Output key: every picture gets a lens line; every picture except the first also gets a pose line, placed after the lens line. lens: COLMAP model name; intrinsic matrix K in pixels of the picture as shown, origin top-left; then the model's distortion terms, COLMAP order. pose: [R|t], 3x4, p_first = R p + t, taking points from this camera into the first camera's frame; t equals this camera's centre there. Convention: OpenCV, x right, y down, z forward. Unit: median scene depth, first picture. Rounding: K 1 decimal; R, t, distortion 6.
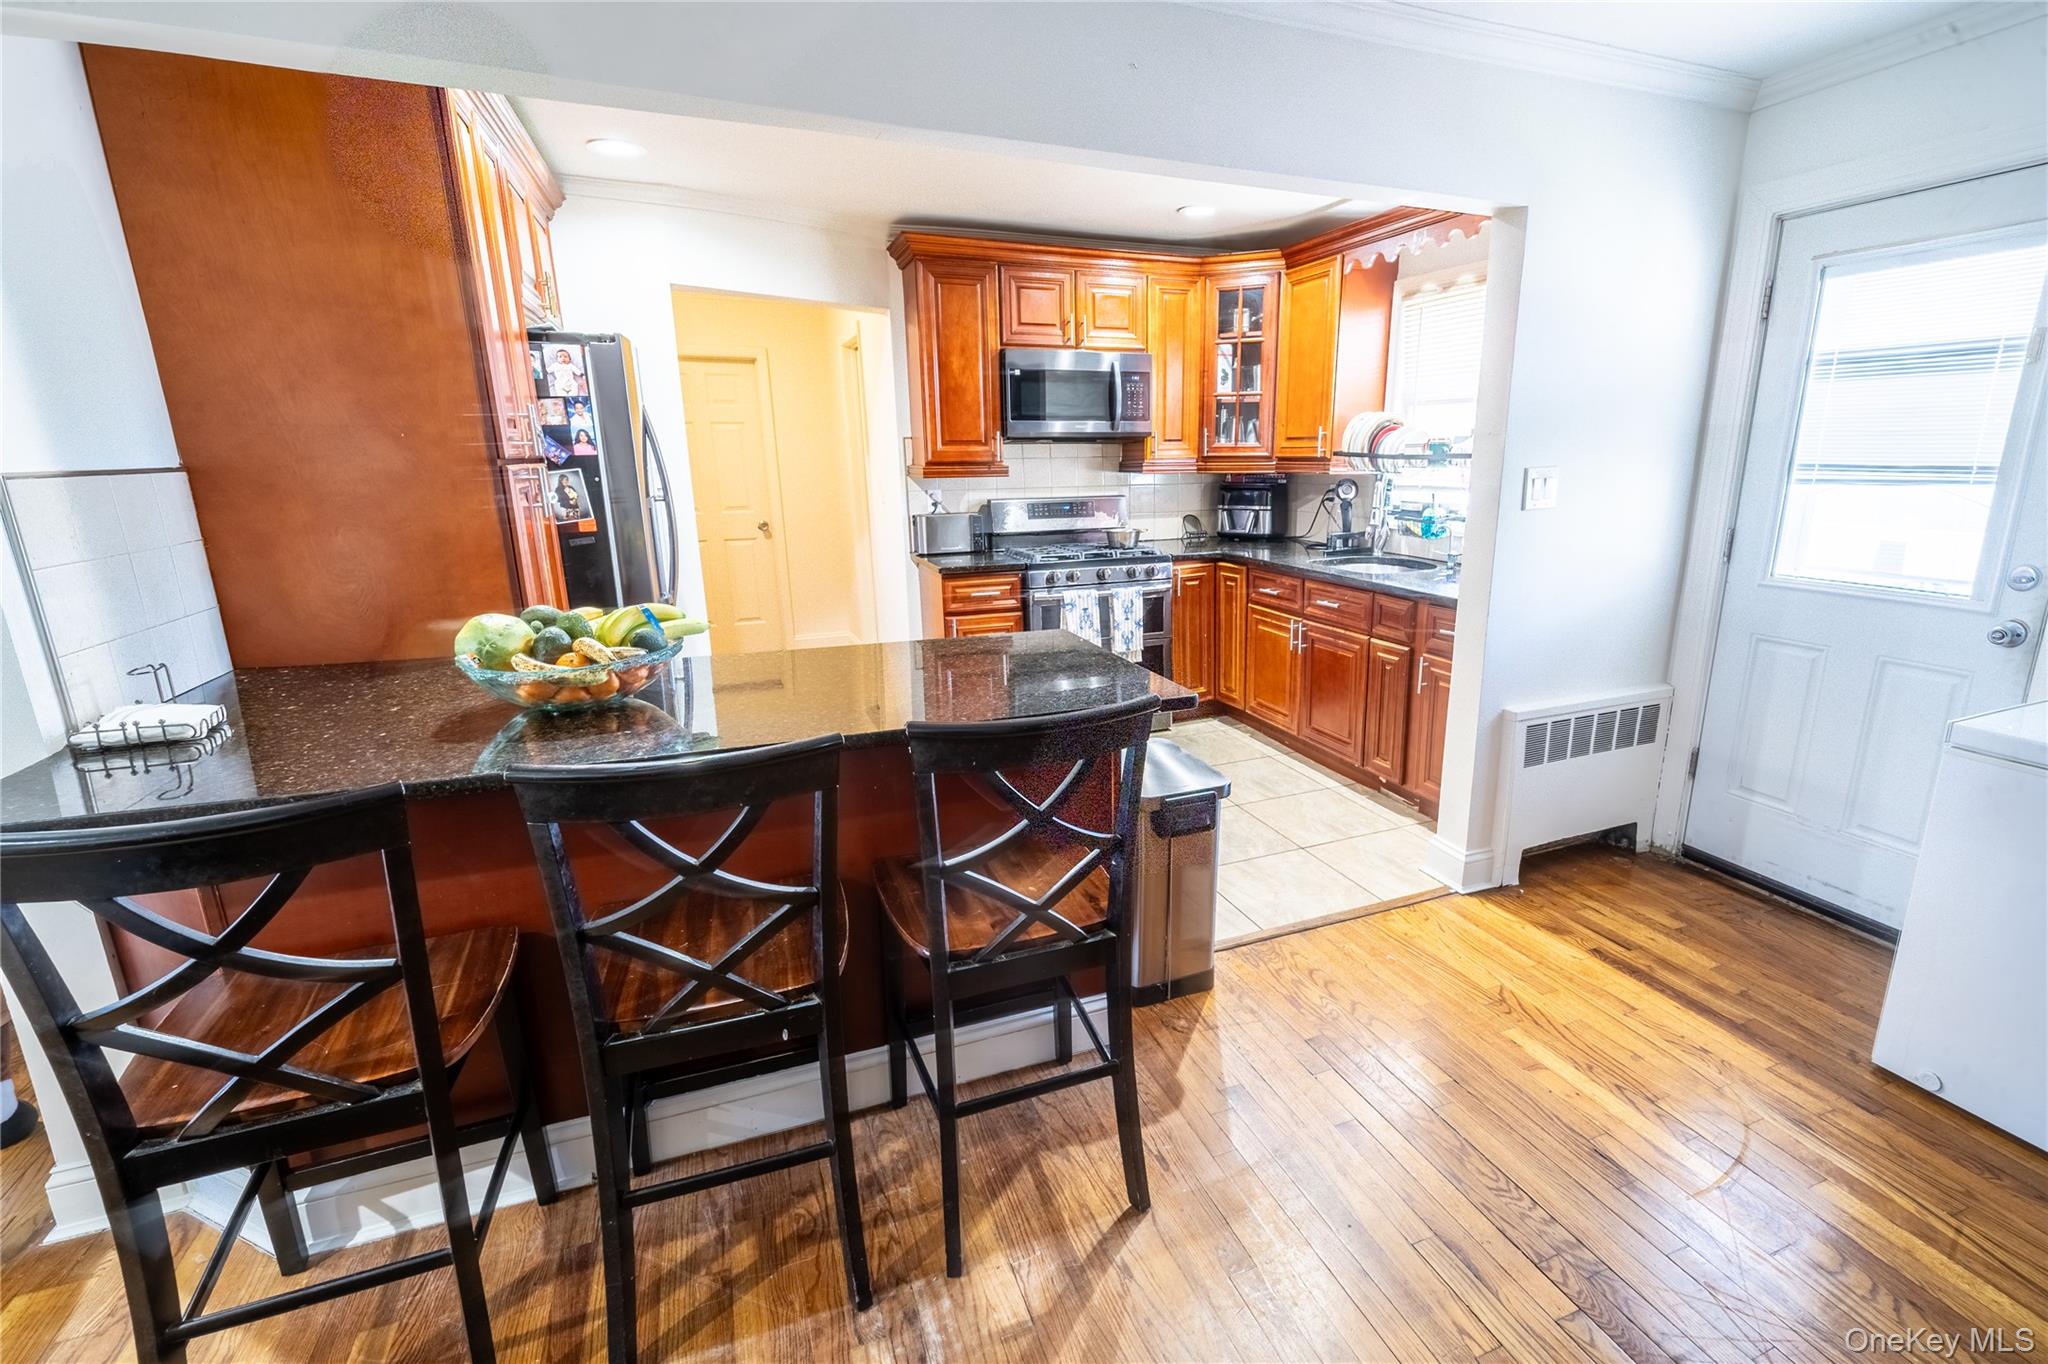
lens RADIAL K [[859.9, 0, 1024.0], [0, 859.9, 682.0], [0, 0, 1]] dist [-0.000194, -0.000032]
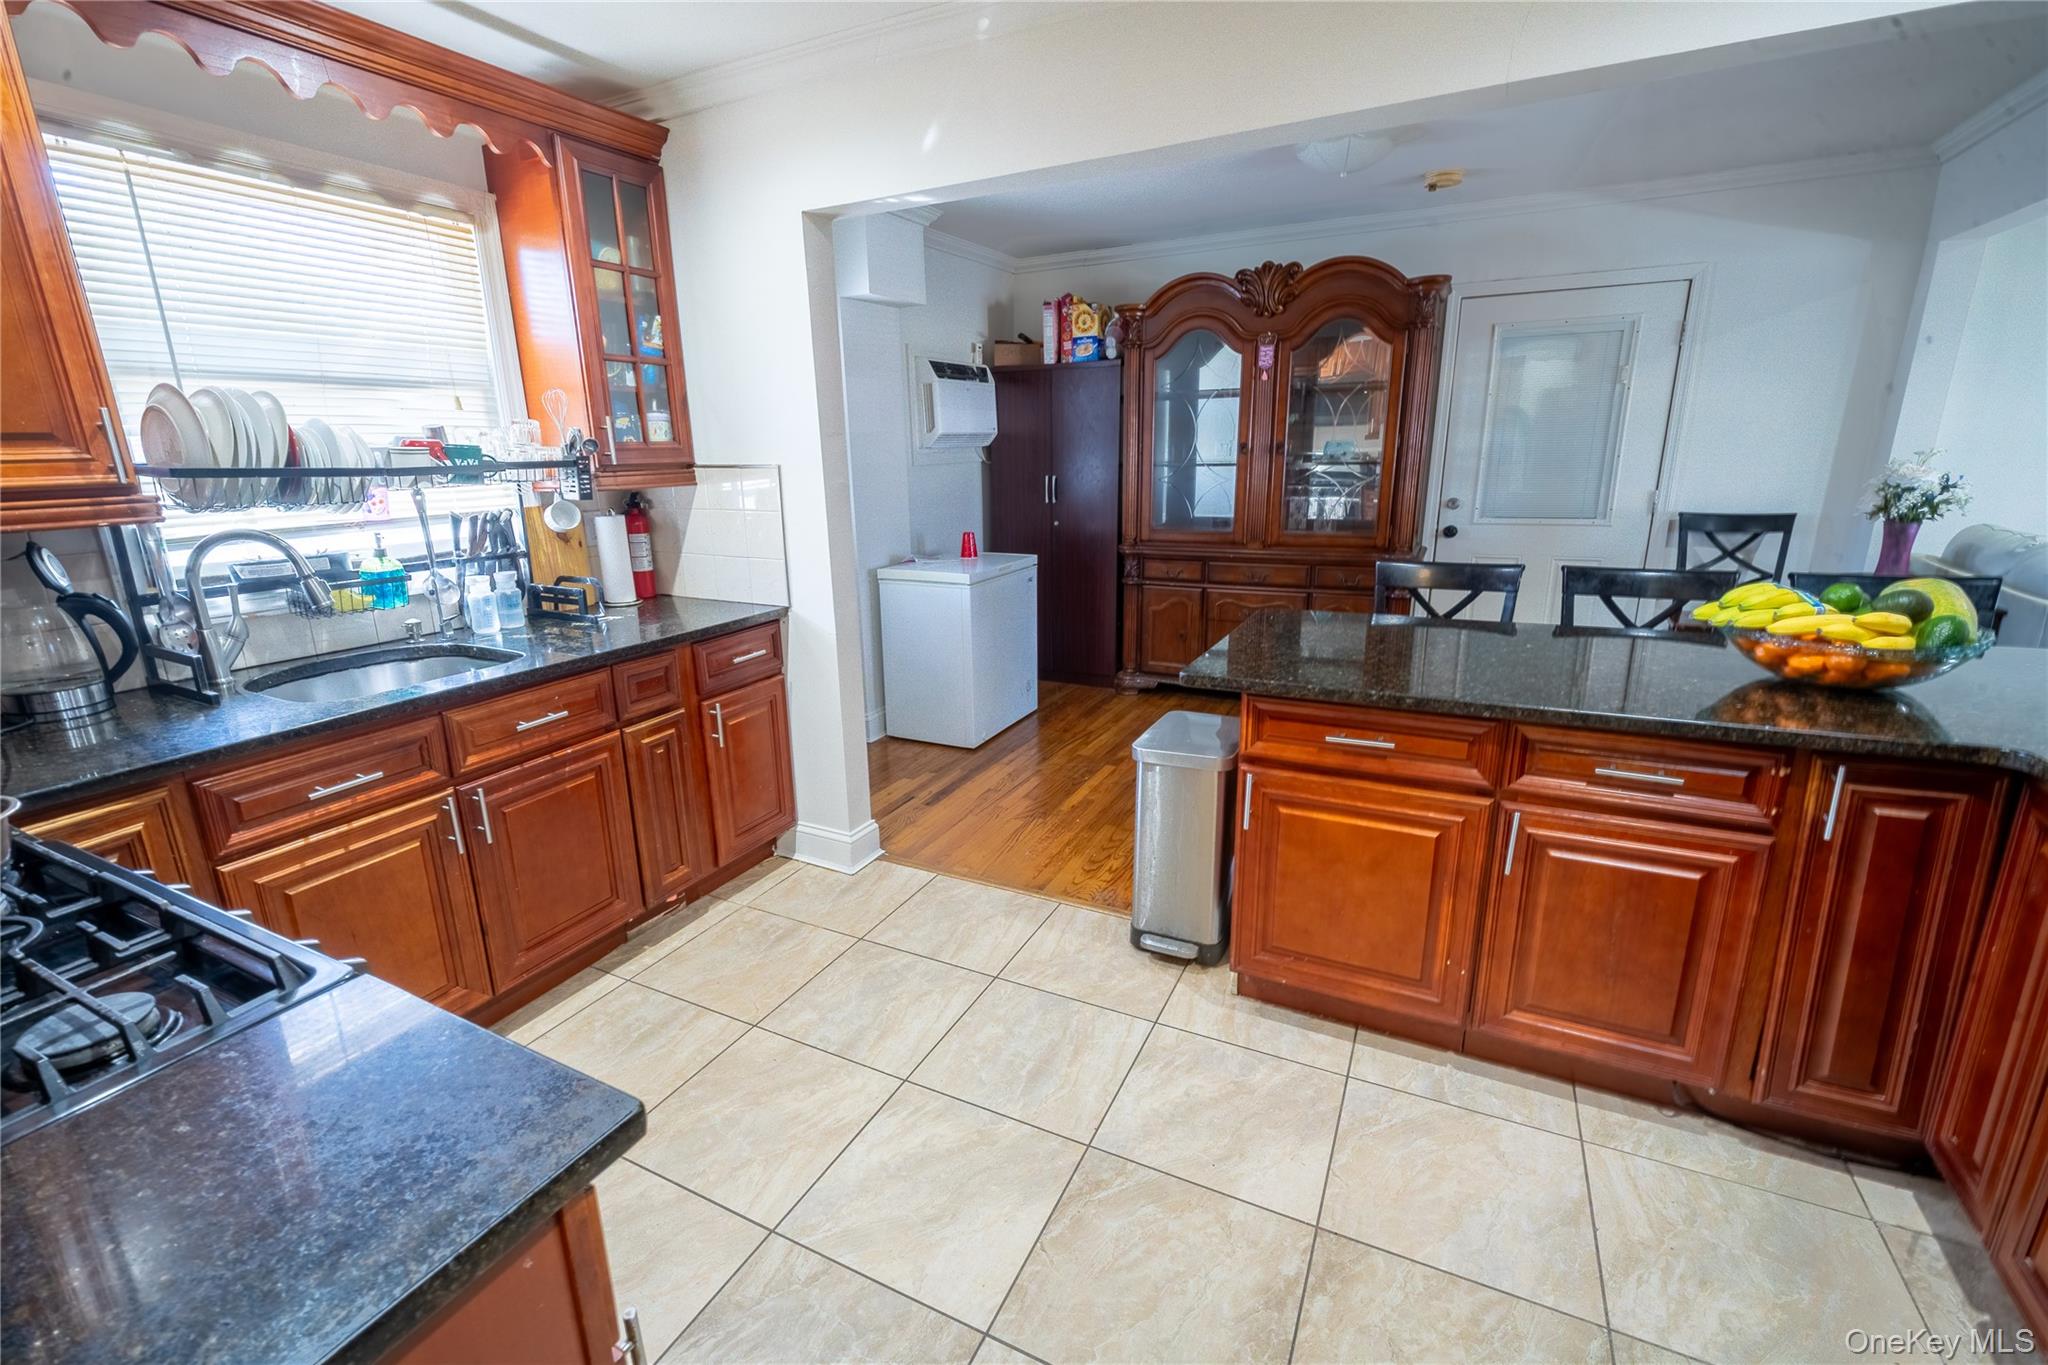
lens RADIAL K [[859.9, 0, 1024.0], [0, 859.9, 682.5], [0, 0, 1]] dist [-0.000194, -0.000032]
pose [[-0.683416, -0.167760, 0.710492, -0.313701], [0.220946, 0.880062, 0.420325, -0.320814], [-0.695791, 0.444237, -0.564383, 1.220343]]
